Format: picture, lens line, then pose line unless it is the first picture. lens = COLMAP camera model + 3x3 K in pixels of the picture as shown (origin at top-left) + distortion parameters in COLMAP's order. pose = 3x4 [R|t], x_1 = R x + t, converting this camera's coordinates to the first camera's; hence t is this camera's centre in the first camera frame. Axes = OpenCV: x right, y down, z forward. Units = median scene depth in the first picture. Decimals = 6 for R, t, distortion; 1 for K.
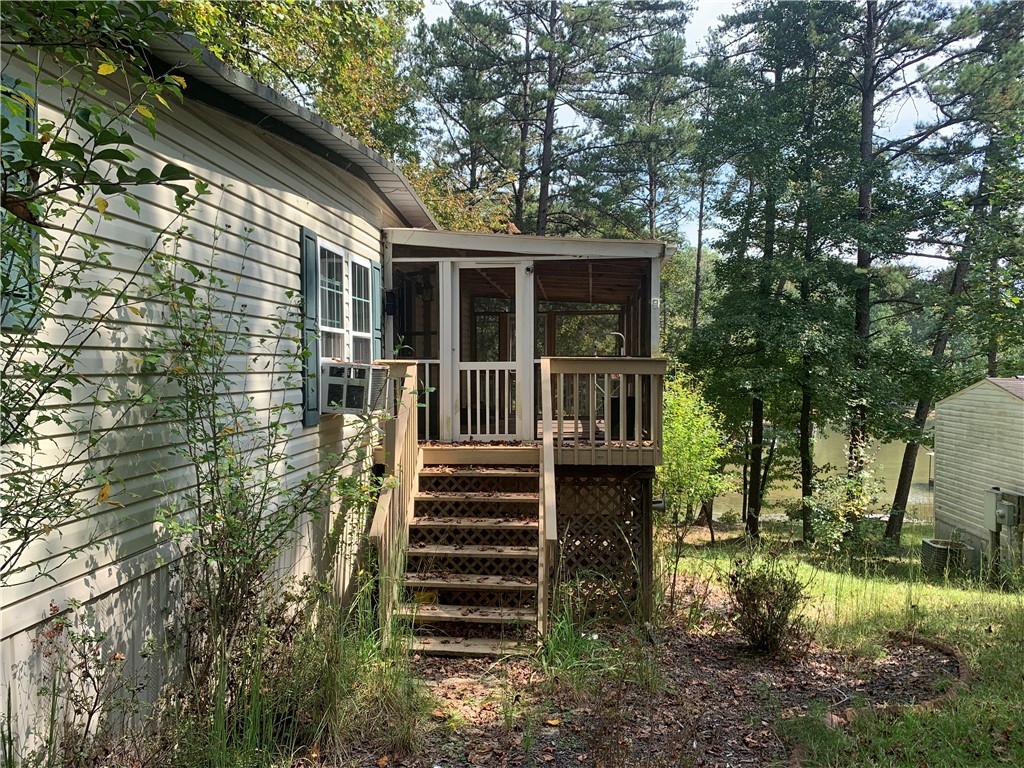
lens RADIAL K [[776.4, 0, 519.2], [0, 776.4, 377.9], [0, 0, 1]] dist [0.010035, -0.006398]
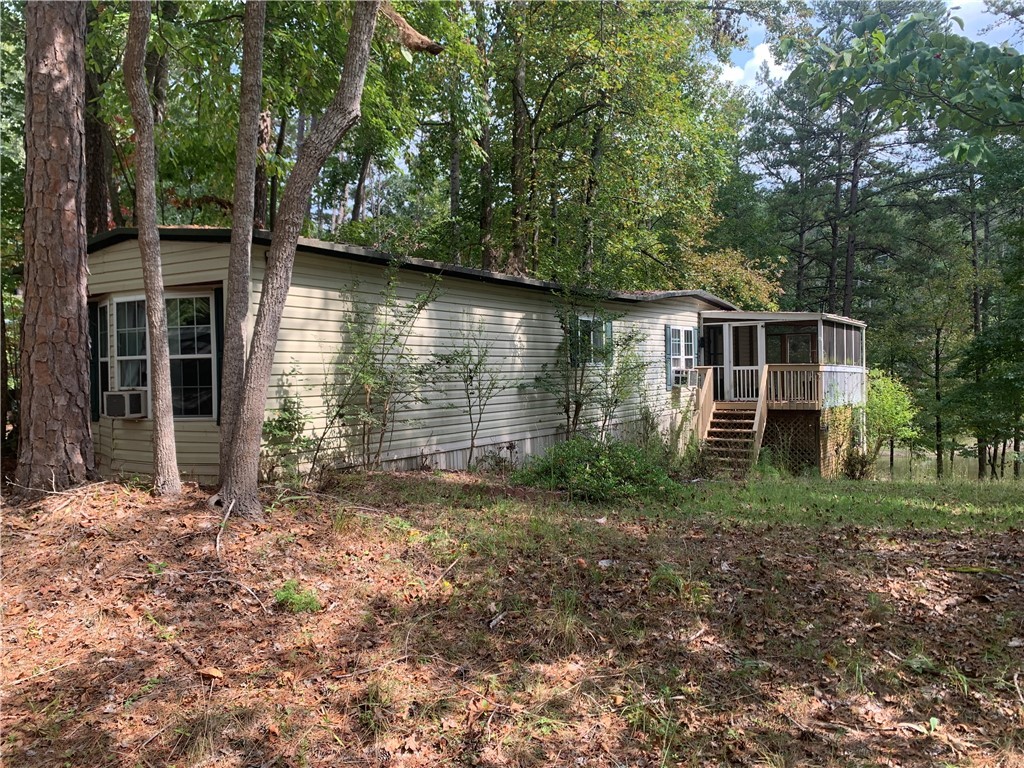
lens RADIAL K [[776.4, 0, 519.2], [0, 776.4, 377.9], [0, 0, 1]] dist [0.010035, -0.006398]
pose [[0.891427, -0.008269, -0.453089, 0.428210], [0.013193, 0.999883, 0.007709, -0.013046], [0.452972, -0.012850, 0.891432, -1.437999]]
